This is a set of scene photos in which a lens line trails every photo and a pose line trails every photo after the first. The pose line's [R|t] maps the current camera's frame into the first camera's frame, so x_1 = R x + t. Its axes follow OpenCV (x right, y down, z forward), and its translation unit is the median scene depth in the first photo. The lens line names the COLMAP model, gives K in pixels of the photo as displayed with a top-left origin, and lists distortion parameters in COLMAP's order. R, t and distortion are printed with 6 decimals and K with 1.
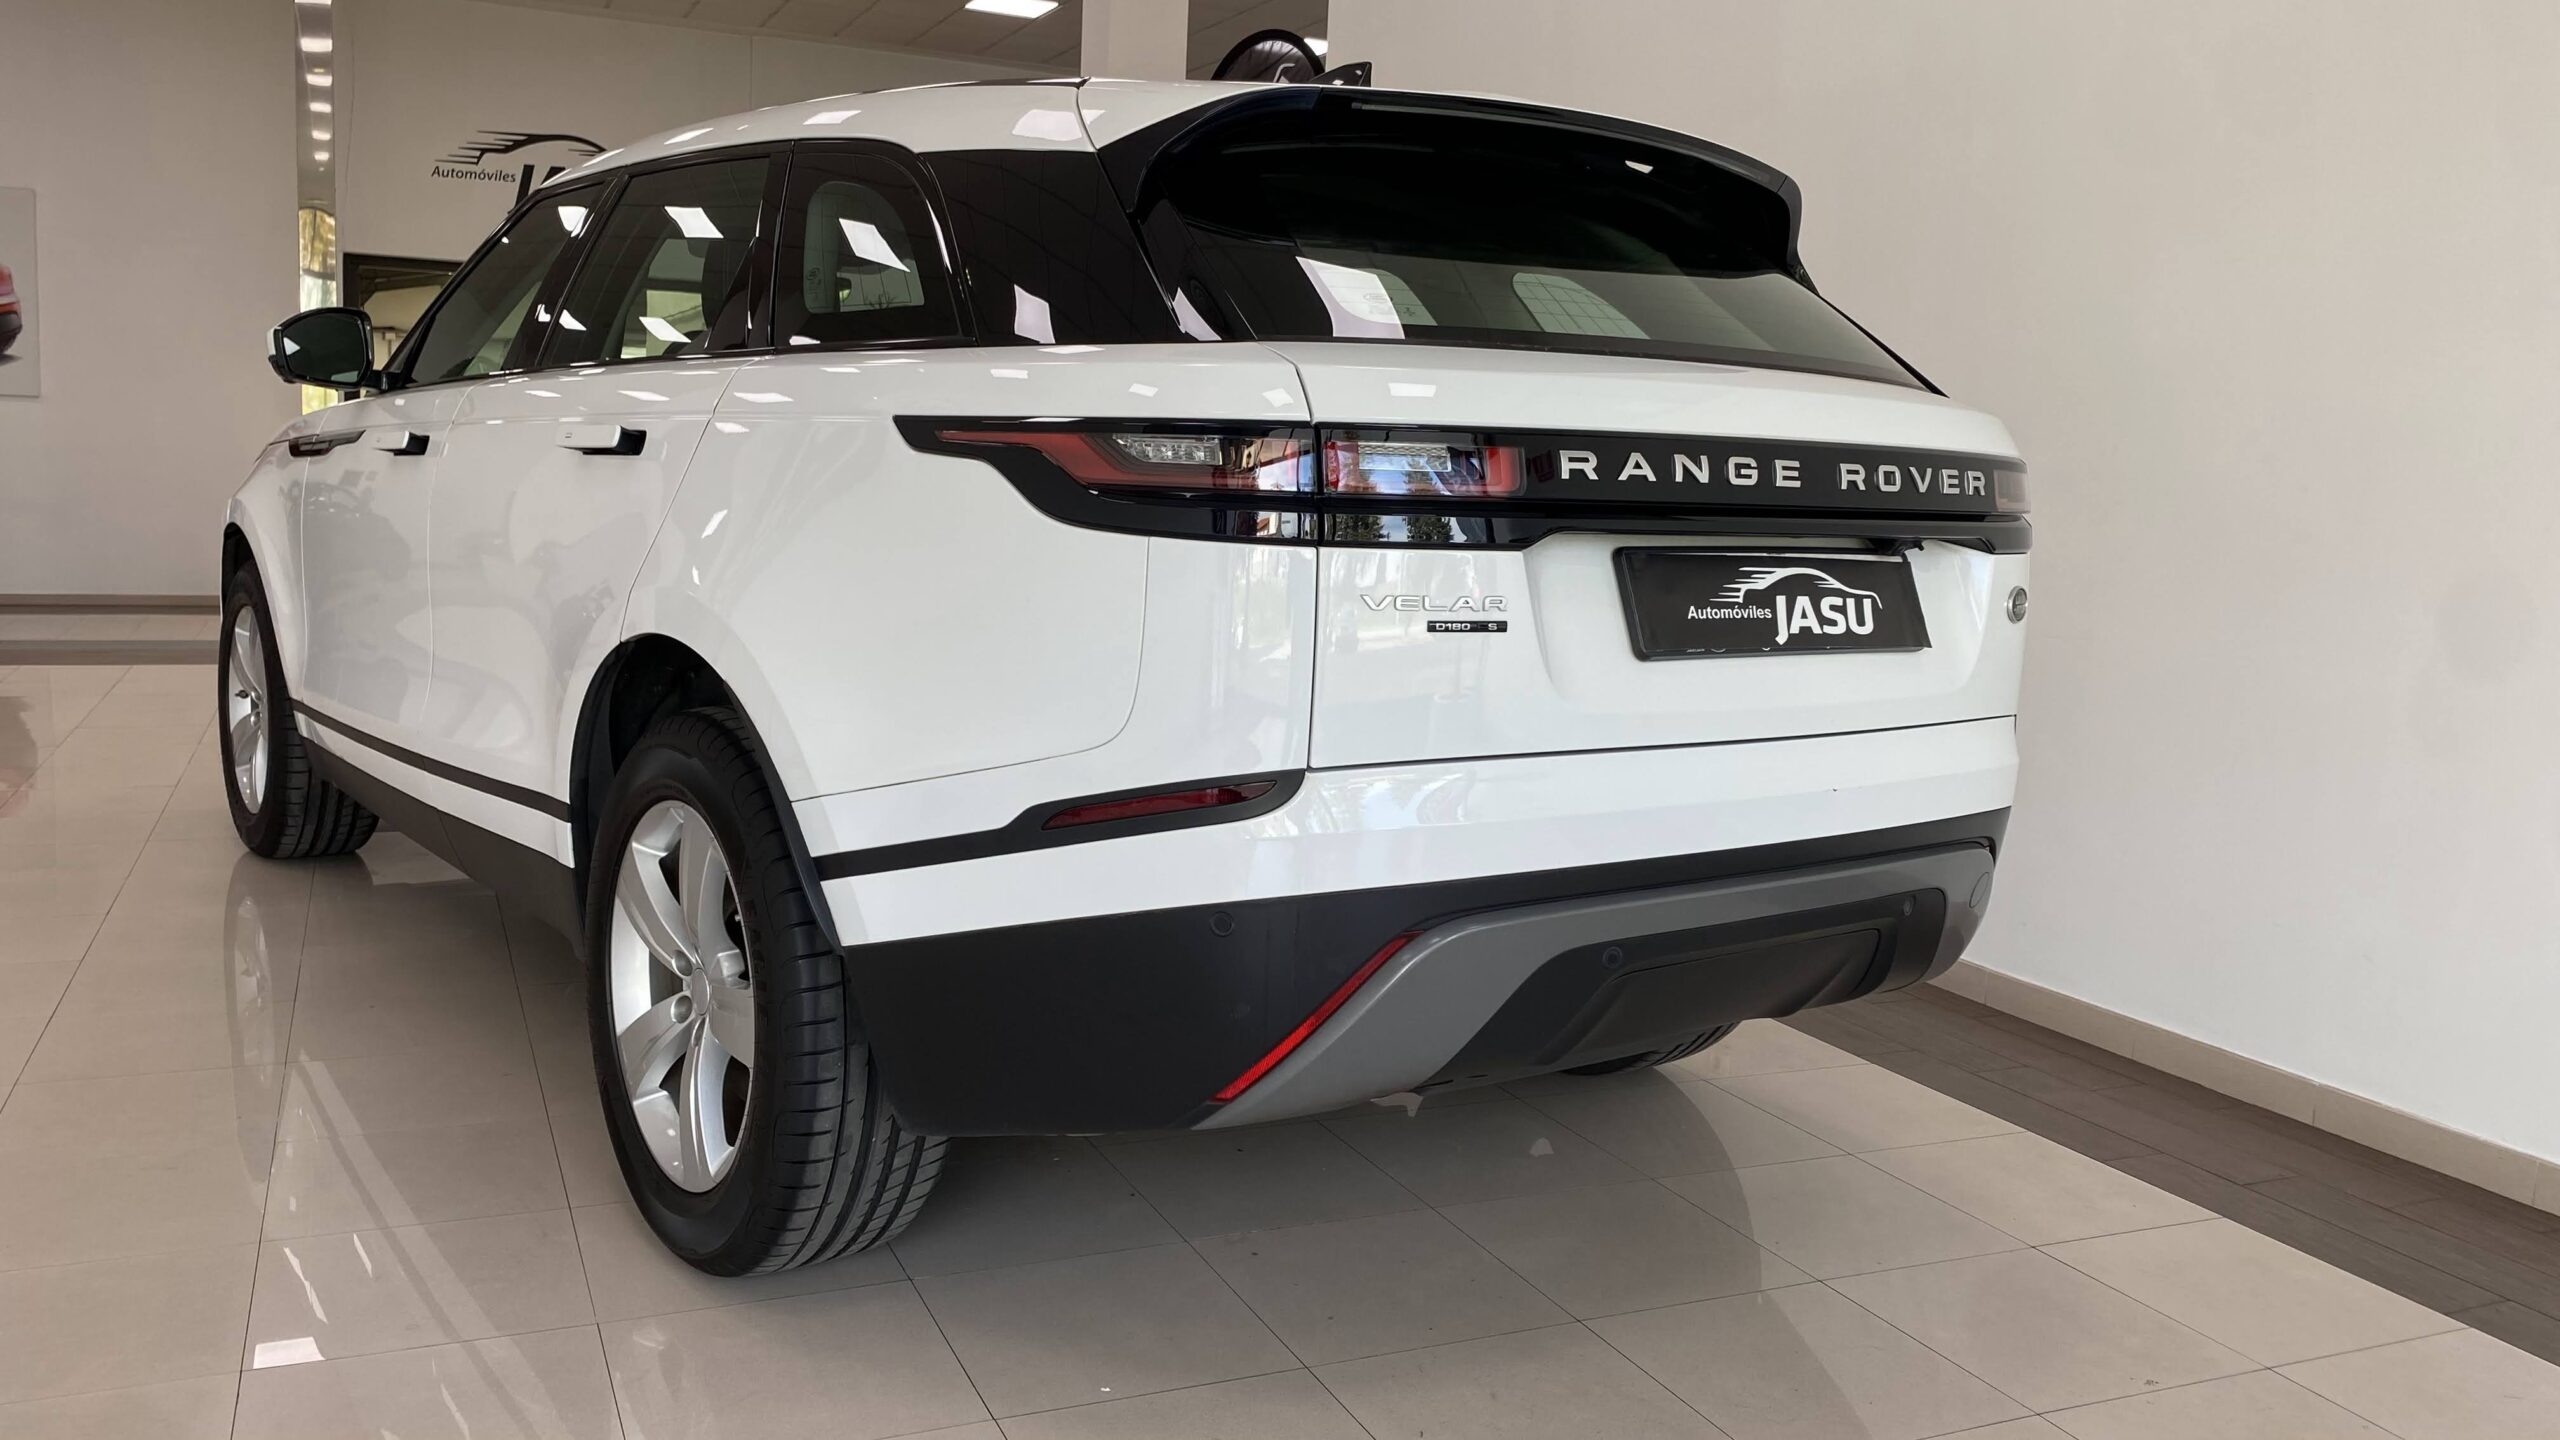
lens RADIAL K [[2000.9, 0, 1280.0], [0, 2000.9, 720.0], [0, 0, 1]] dist [0.121421, 0.000054]
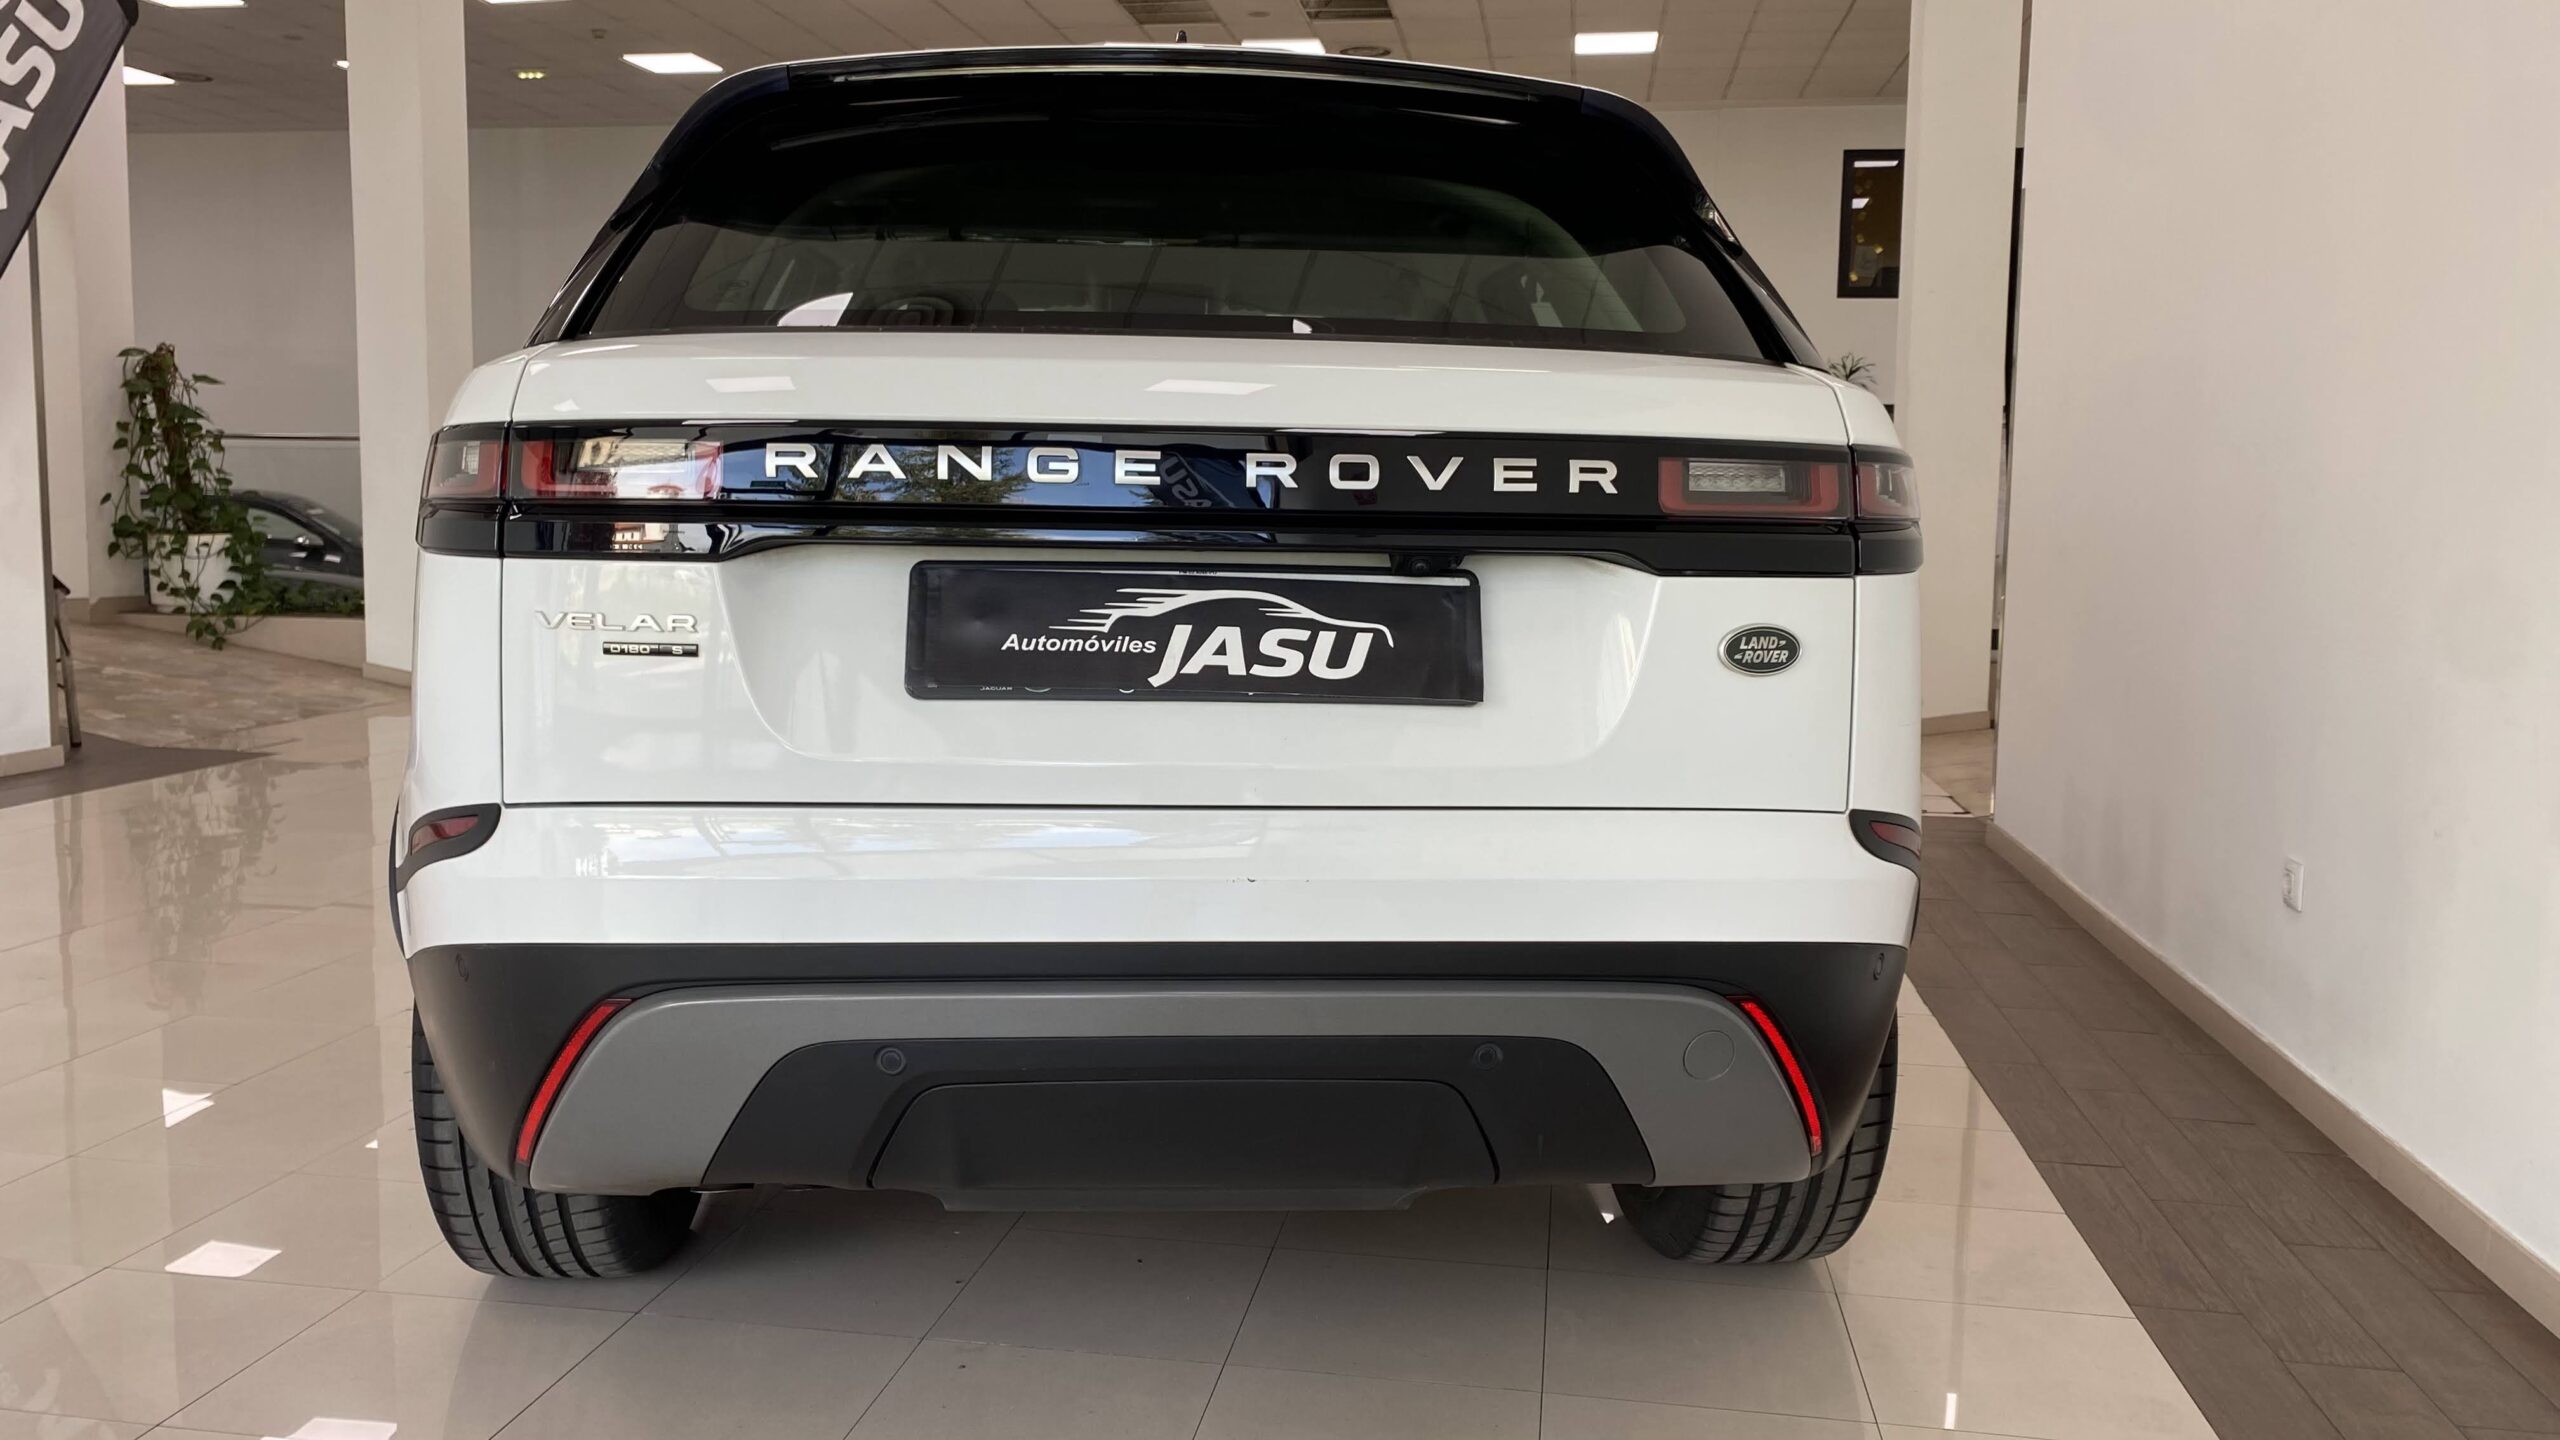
lens RADIAL K [[1805.8, 0, 1280.5], [0, 1805.8, 678.2], [0, 0, 1]] dist [0.107841, -0.000022]
pose [[0.834563, 0.030314, -0.550078, 0.661251], [-0.052037, 0.998358, -0.023931, -0.026219], [0.548450, 0.048596, 0.834770, 0.436713]]
